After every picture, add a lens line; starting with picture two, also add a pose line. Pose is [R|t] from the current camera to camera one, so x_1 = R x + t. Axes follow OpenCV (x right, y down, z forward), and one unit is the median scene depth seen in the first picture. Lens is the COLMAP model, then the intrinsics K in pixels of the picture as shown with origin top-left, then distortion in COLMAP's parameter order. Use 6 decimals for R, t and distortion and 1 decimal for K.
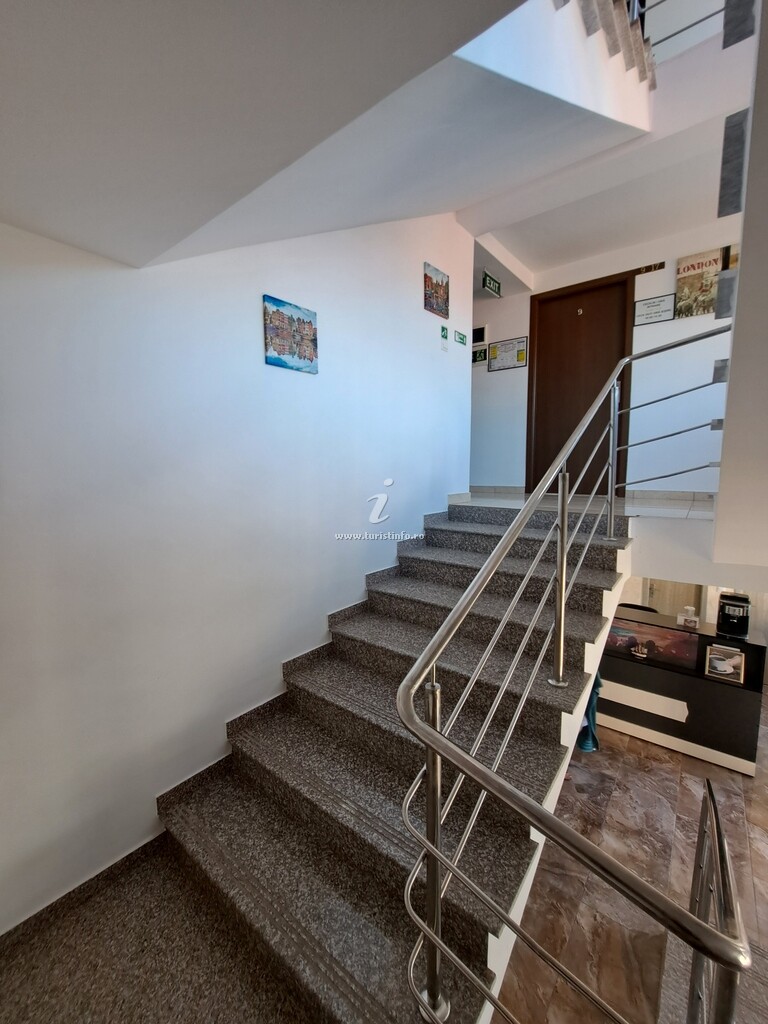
lens RADIAL K [[416.2, 0, 389.0], [0, 416.2, 511.4], [0, 0, 1]] dist [-0.002370, -0.000204]
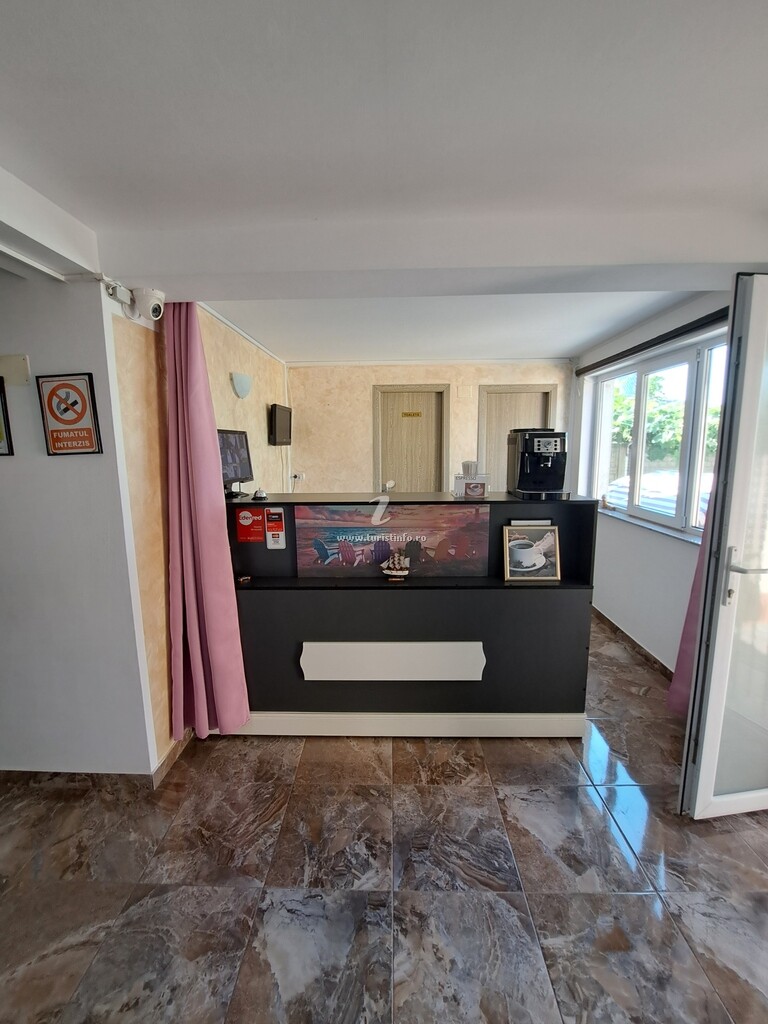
lens RADIAL K [[416.2, 0, 384.9], [0, 416.2, 511.6], [0, 0, 1]] dist [-0.002370, -0.000204]
pose [[0.804408, -0.085792, 0.587850, 0.334534], [0.070276, 0.996312, 0.049238, 0.268857], [-0.589906, 0.001705, 0.807470, 0.663303]]
